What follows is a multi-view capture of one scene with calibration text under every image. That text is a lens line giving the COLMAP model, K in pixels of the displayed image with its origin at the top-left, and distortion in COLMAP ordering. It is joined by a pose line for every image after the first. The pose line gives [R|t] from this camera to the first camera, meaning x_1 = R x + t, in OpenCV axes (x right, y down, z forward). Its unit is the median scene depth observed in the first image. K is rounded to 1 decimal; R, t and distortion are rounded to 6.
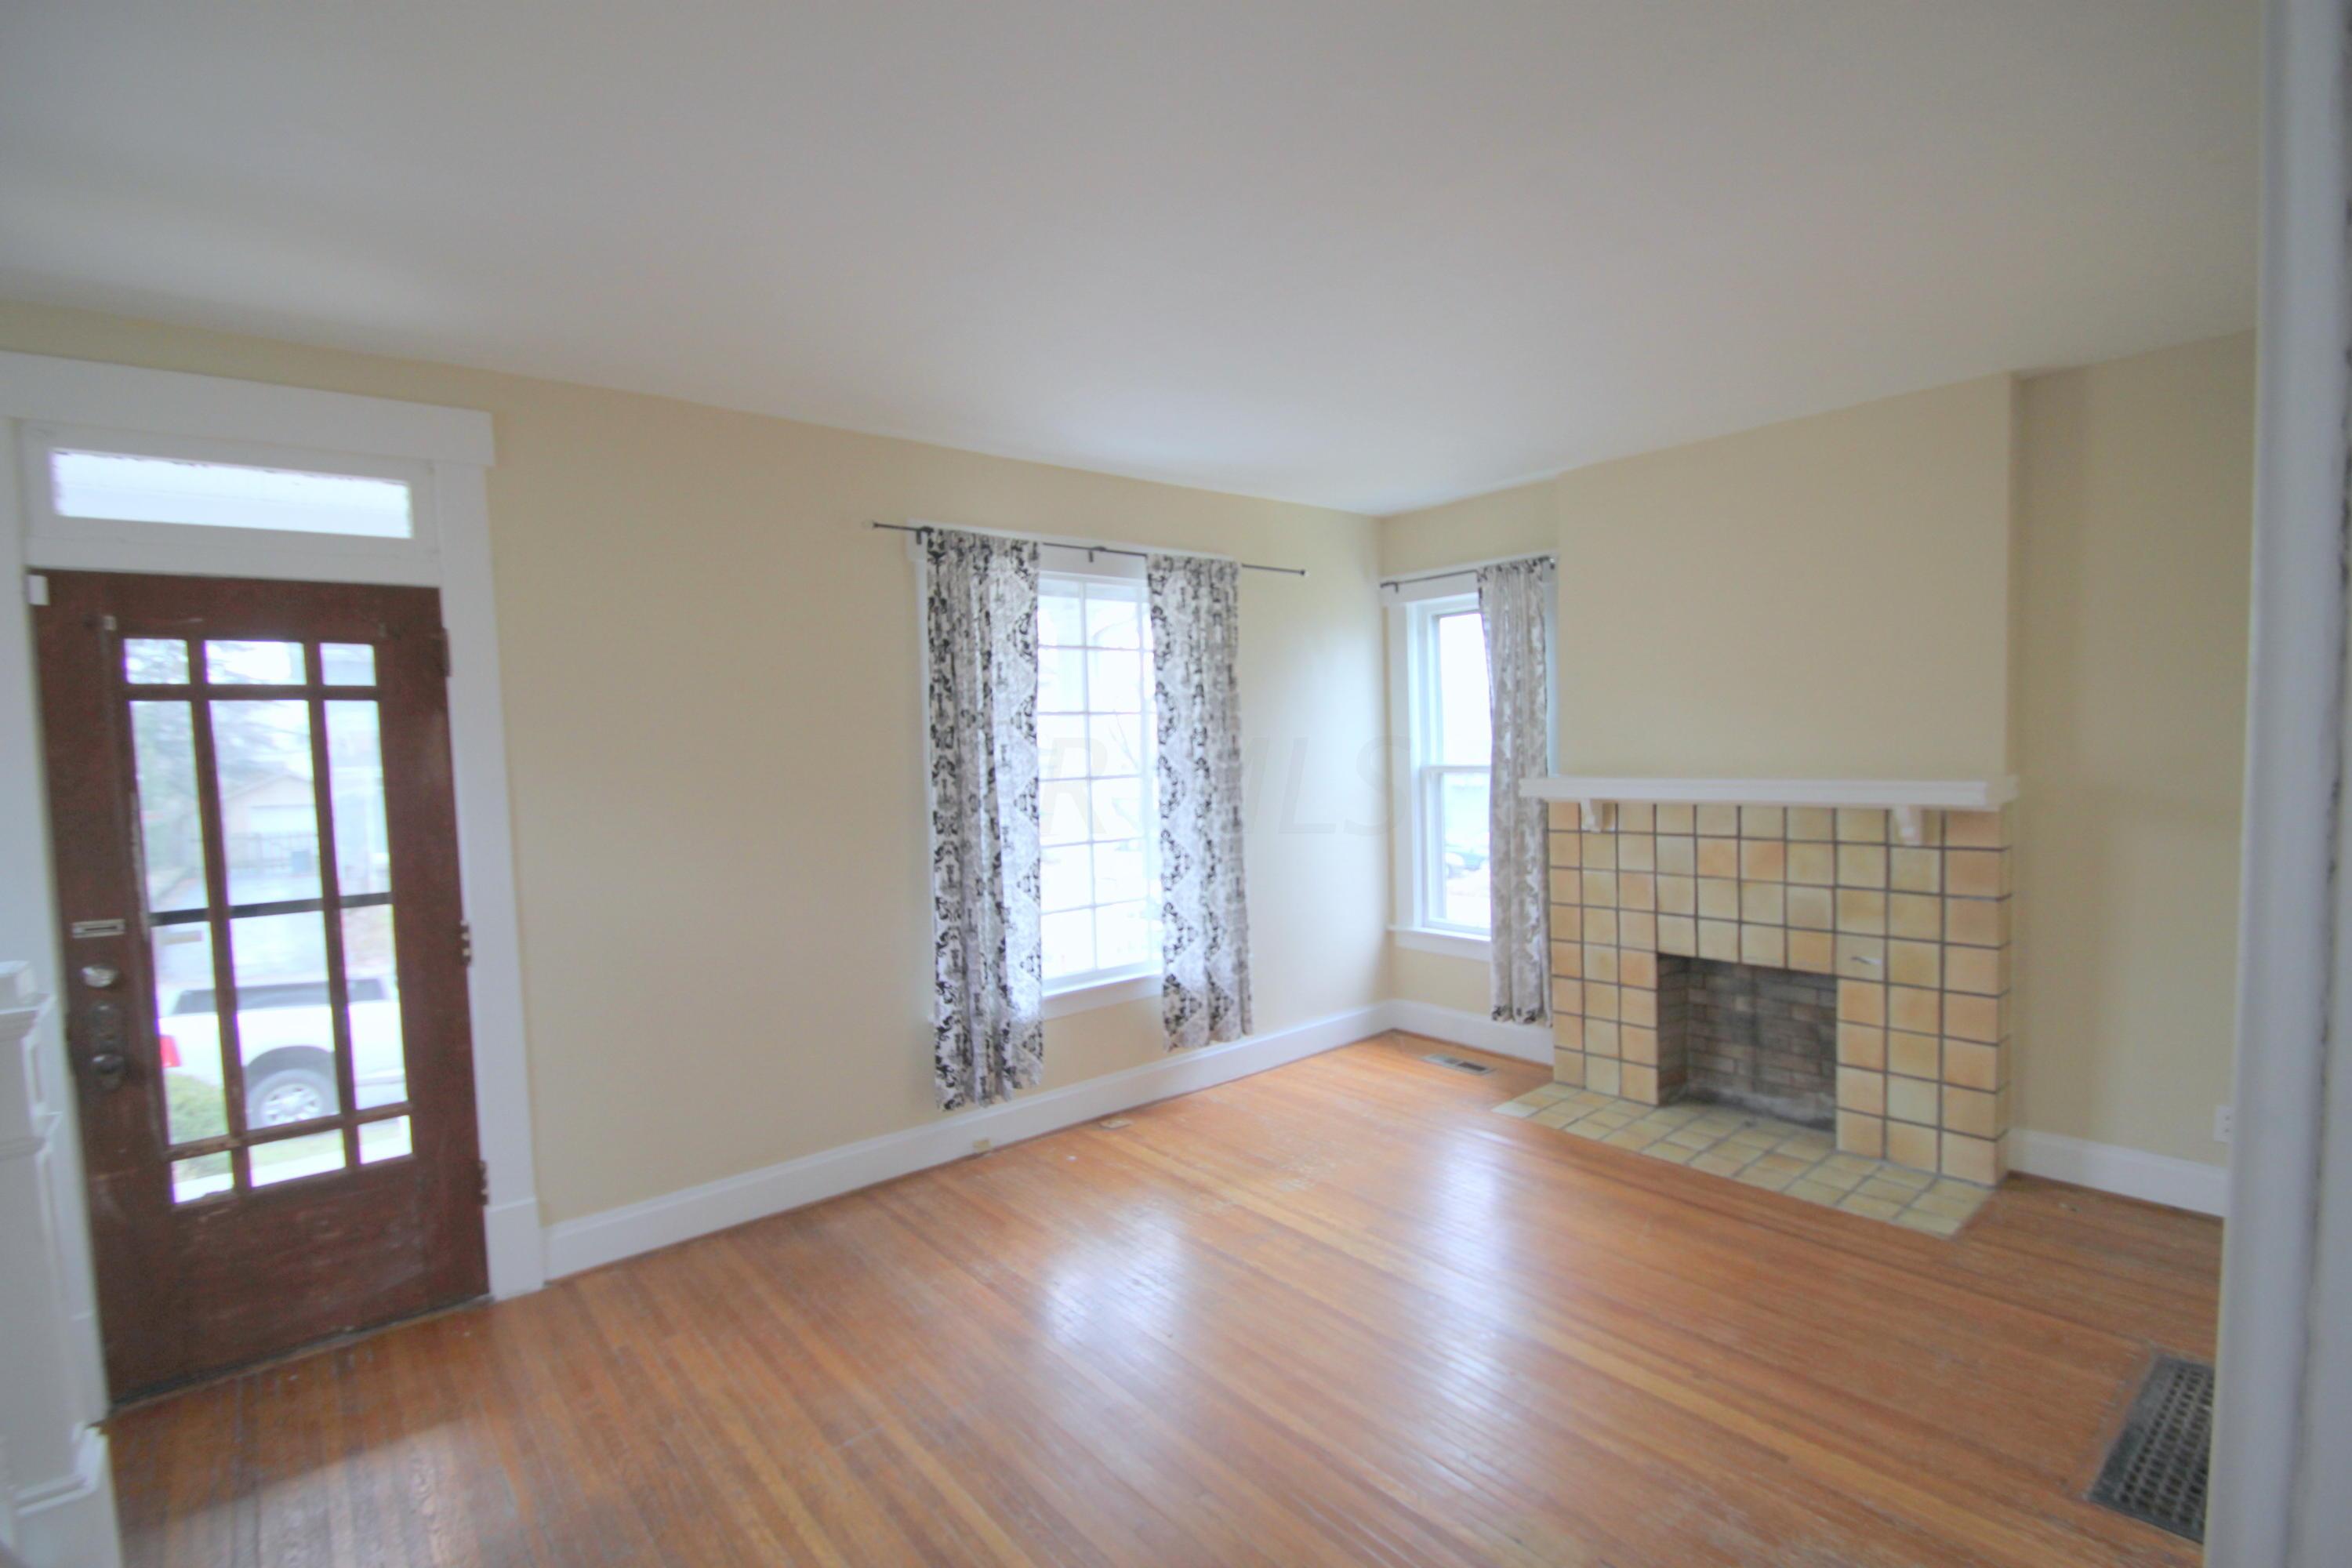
lens RADIAL K [[1090.4, 0, 1181.2], [0, 1090.4, 806.7], [0, 0, 1]] dist [0.012262, -0.009585]
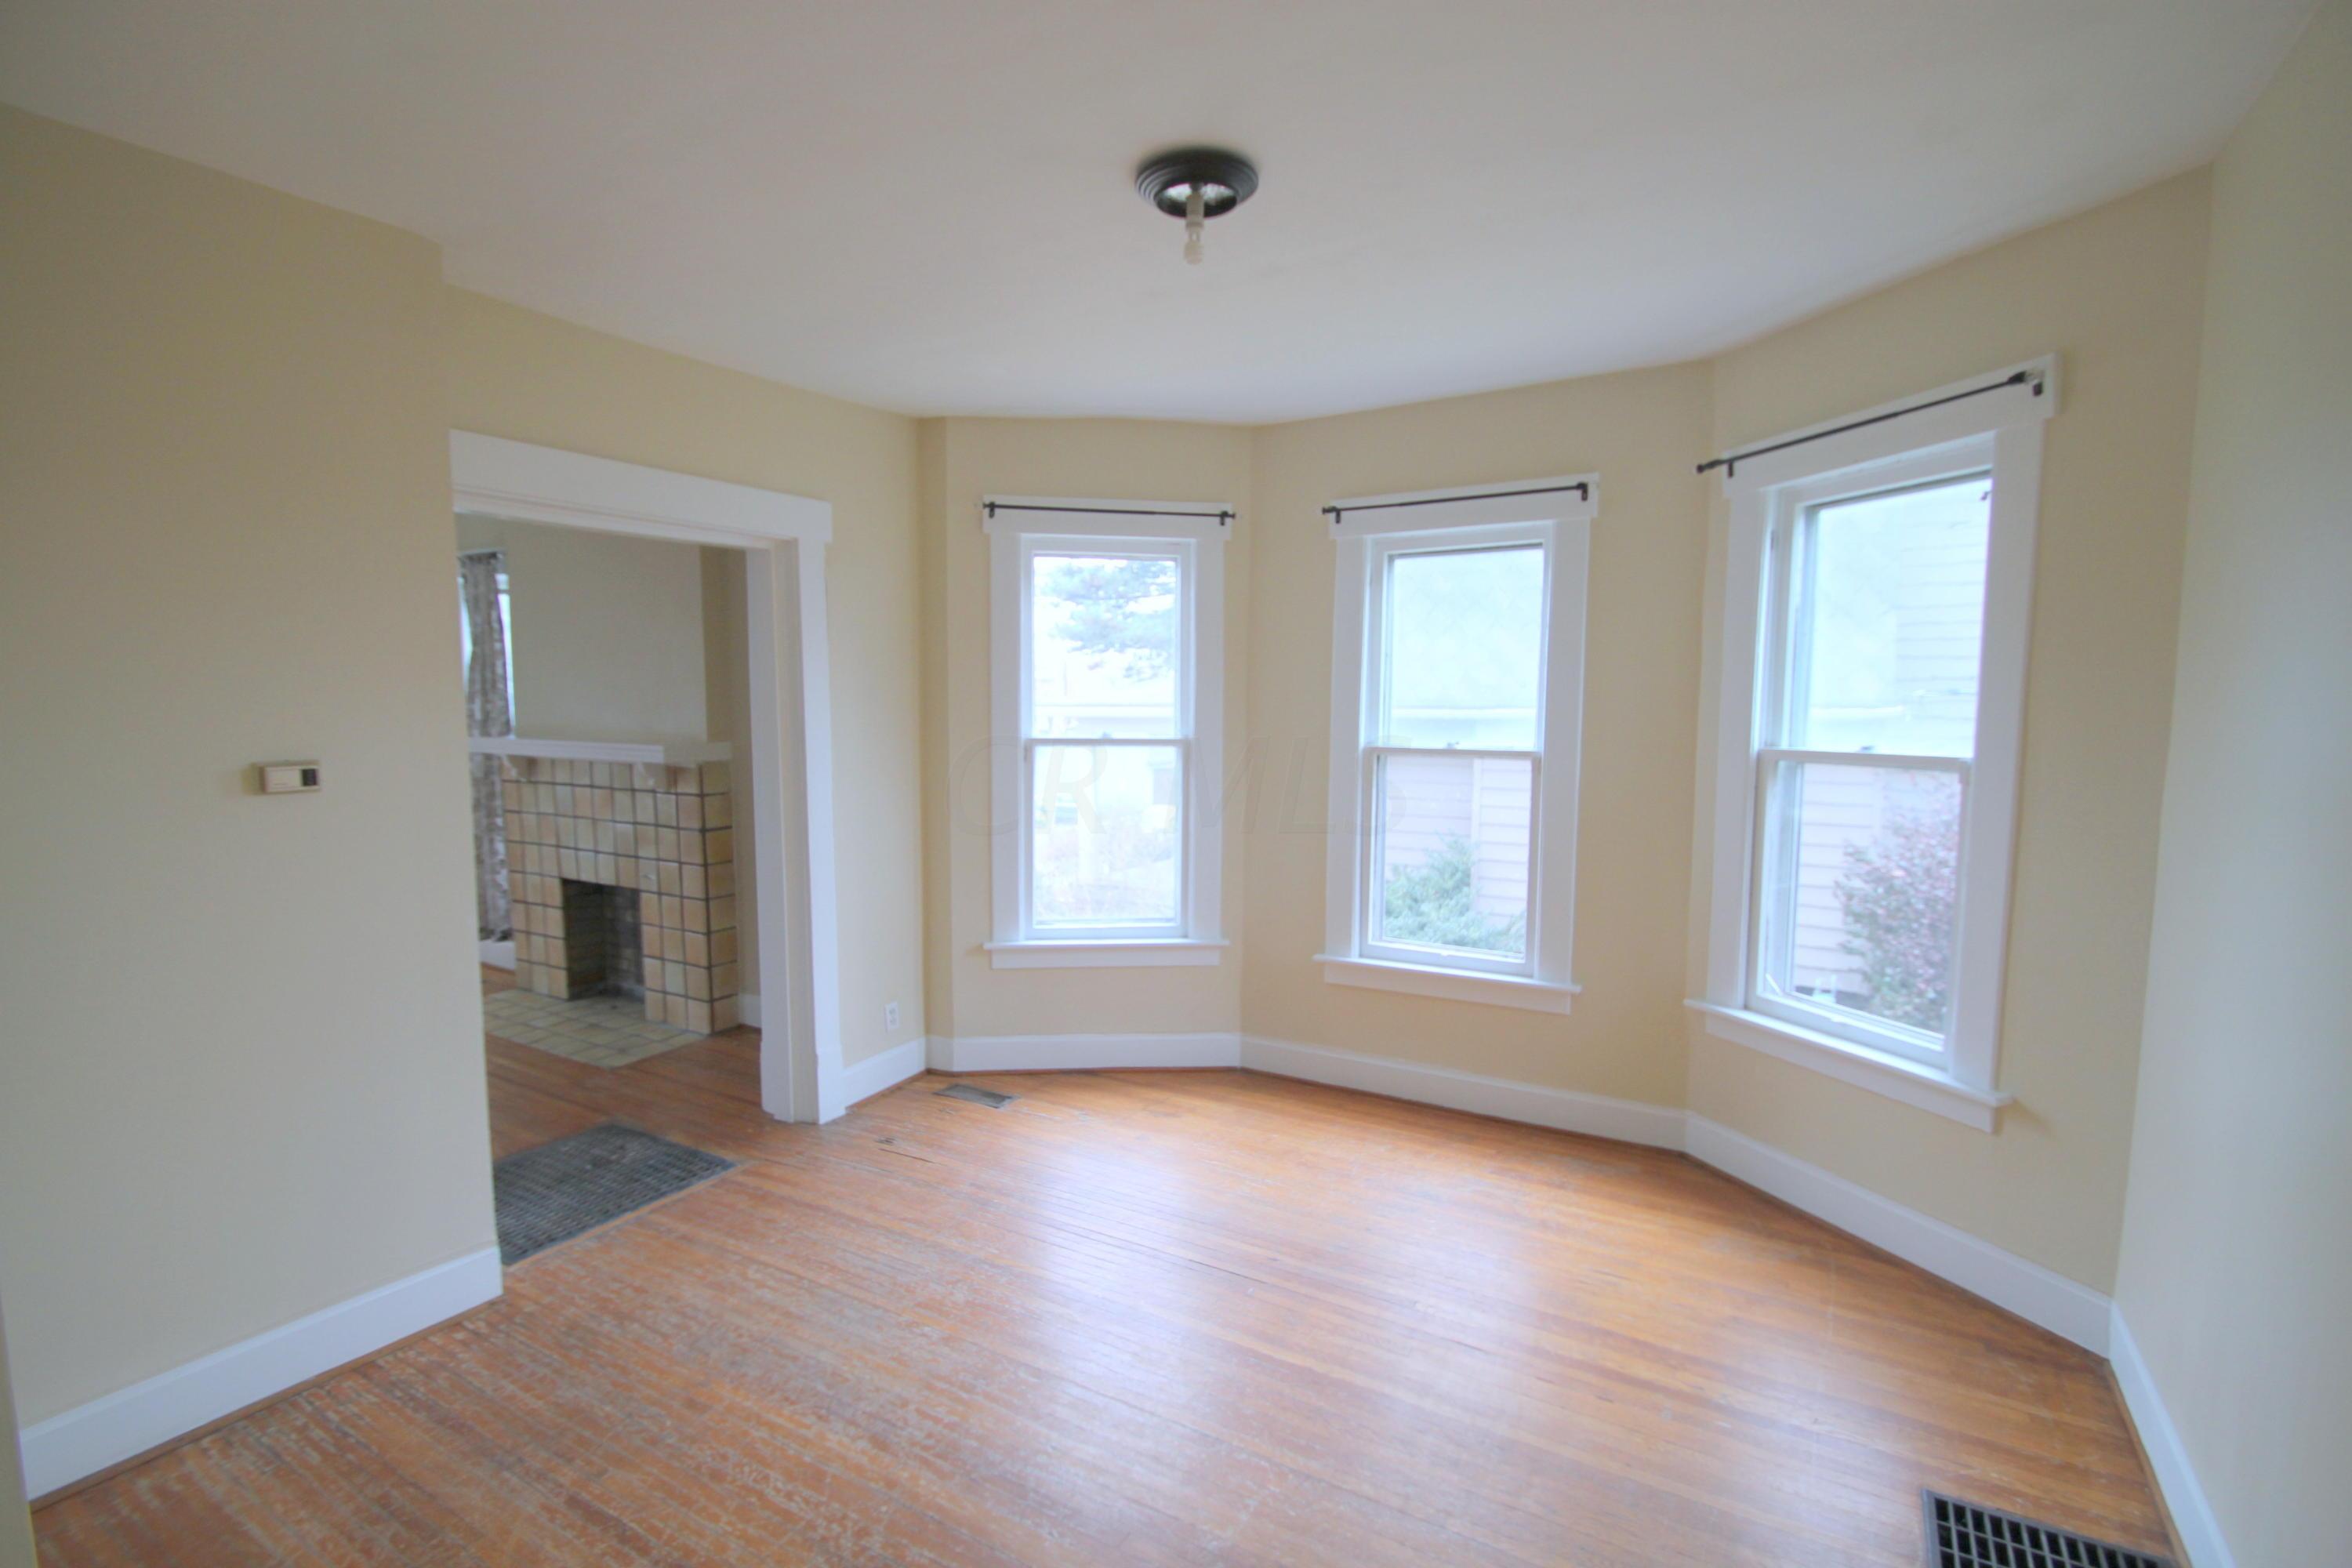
lens RADIAL K [[1090.4, 0, 1198.8], [0, 1090.4, 813.5], [0, 0, 1]] dist [0.012262, -0.009585]
pose [[0.943803, 0.003228, 0.330493, 0.763497], [-0.015719, 0.999259, 0.035131, 0.004170], [-0.330134, -0.038352, 0.943155, -0.455040]]
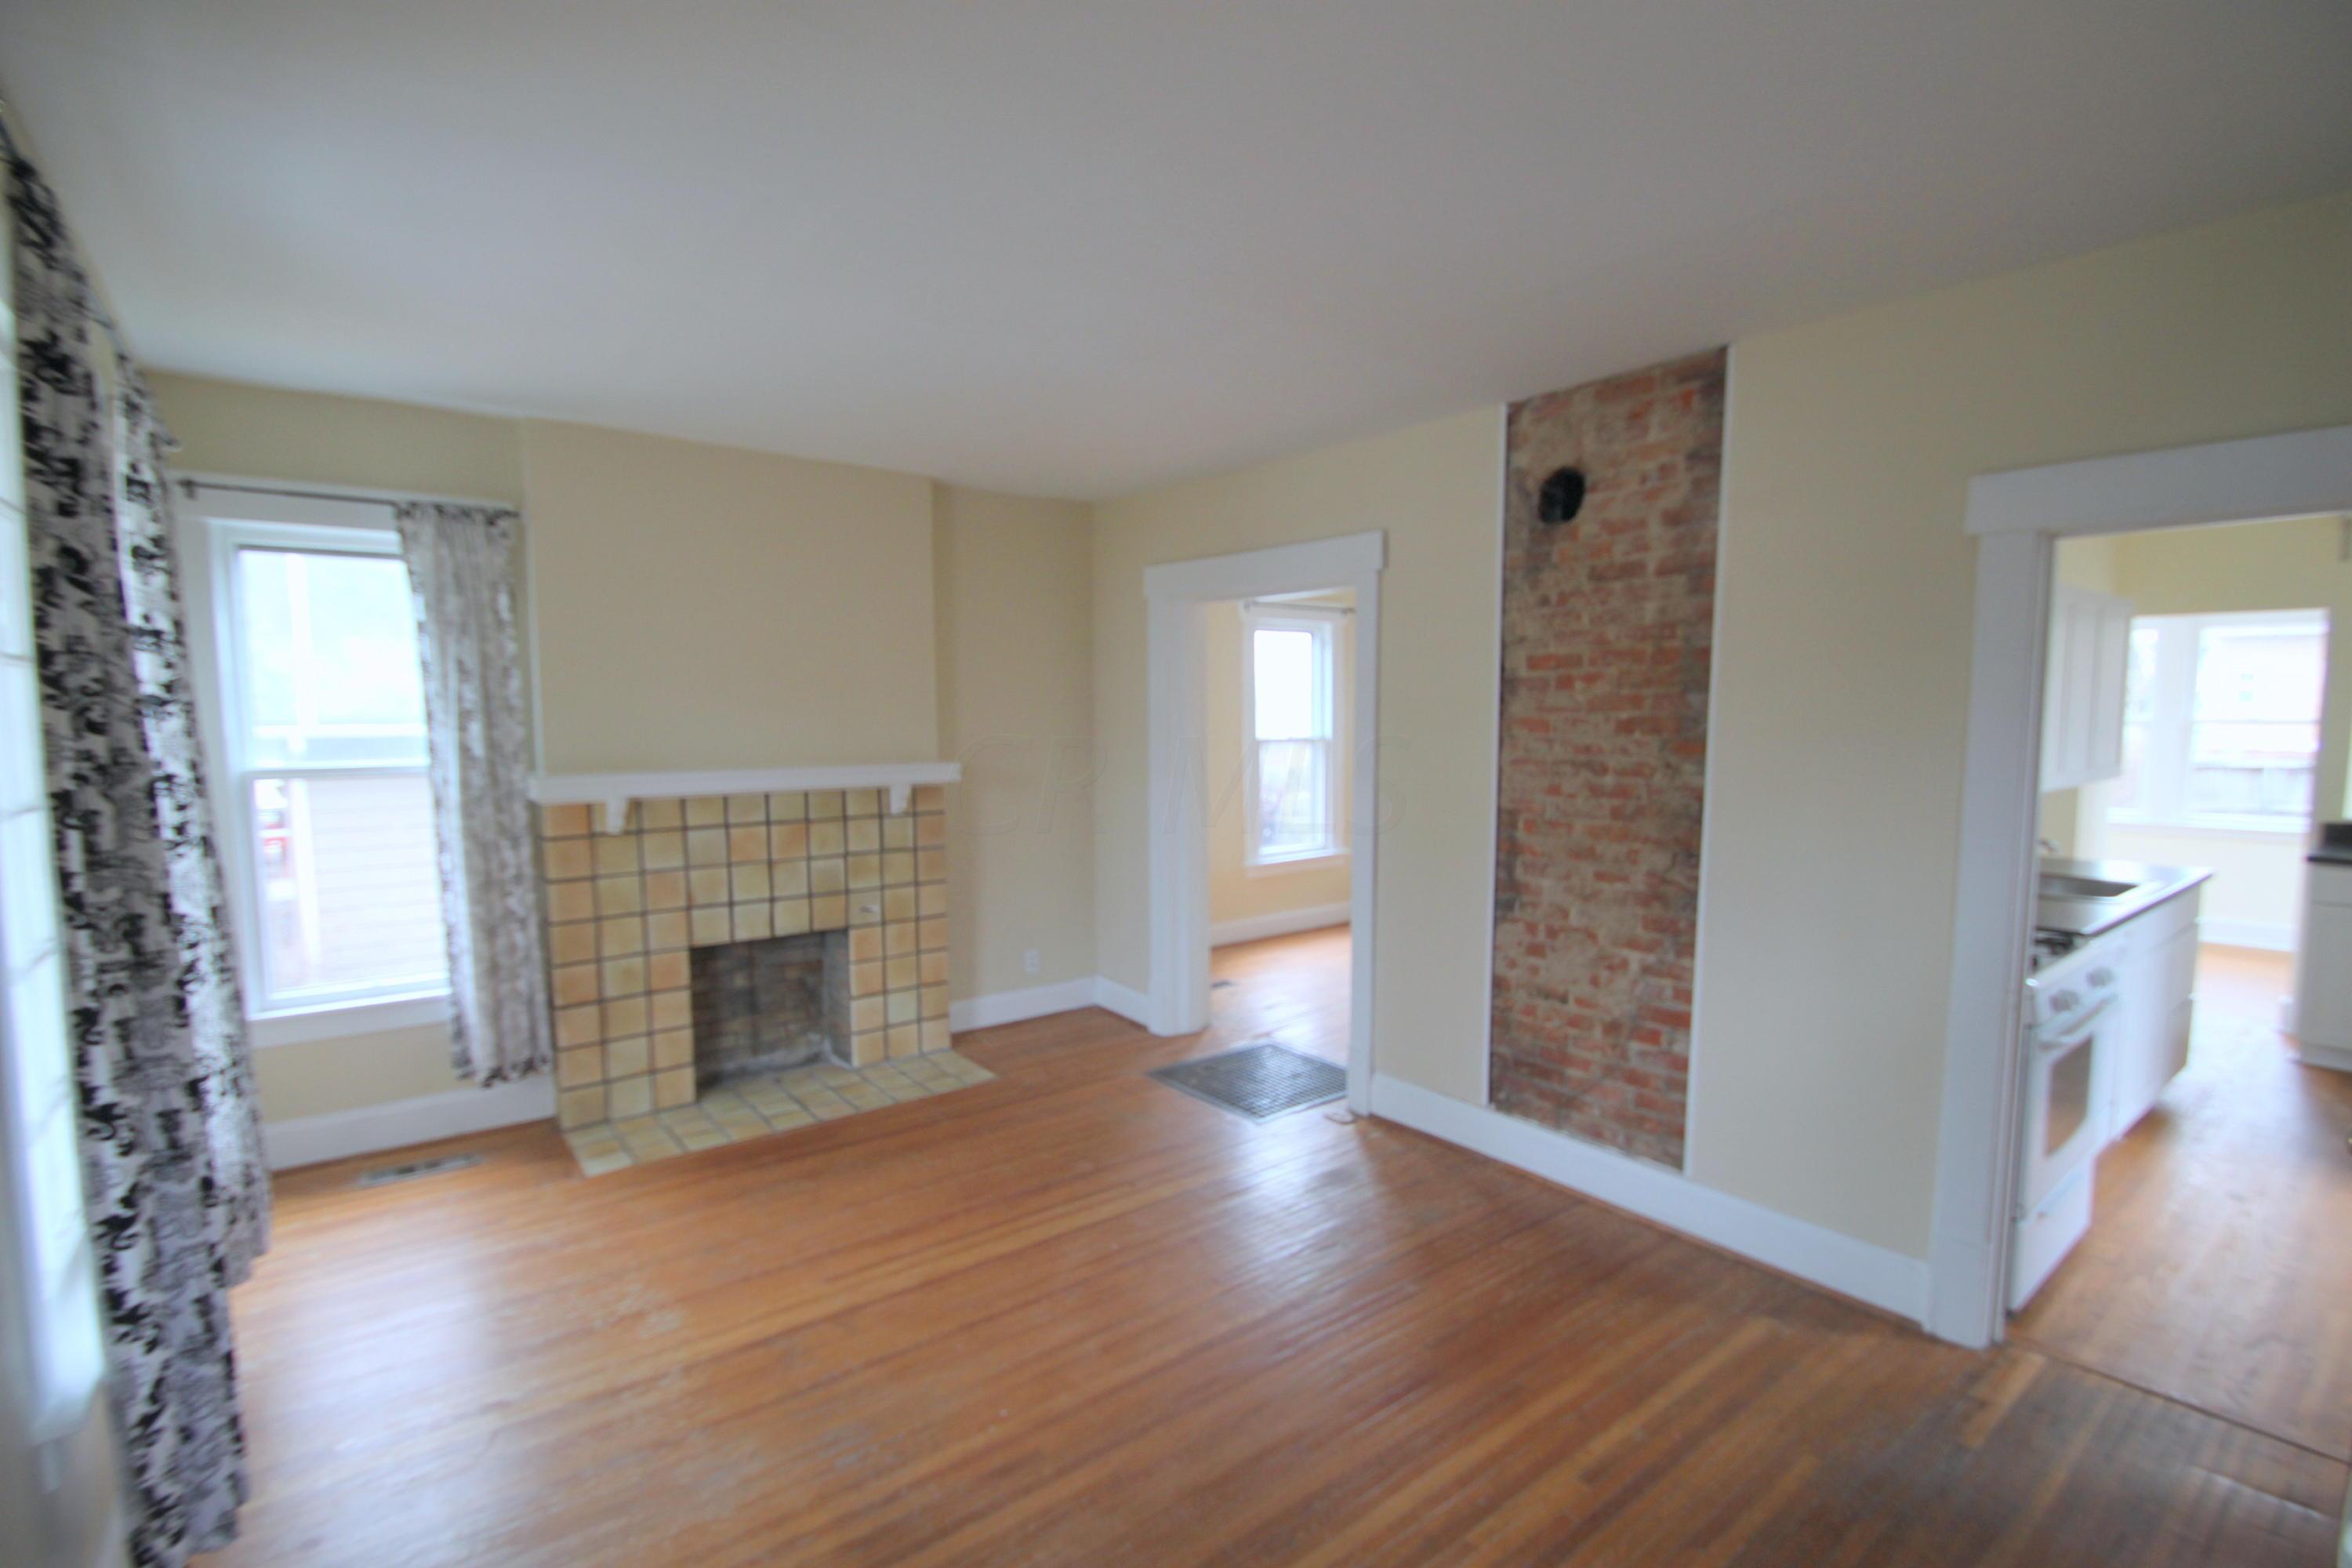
lens RADIAL K [[1090.4, 0, 1194.9], [0, 1090.4, 806.3], [0, 0, 1]] dist [0.012262, -0.009585]
pose [[0.016285, -0.056581, 0.998265, -0.576543], [0.060824, 0.996605, 0.055495, -0.023239], [-0.998016, 0.059814, 0.019671, 0.553788]]
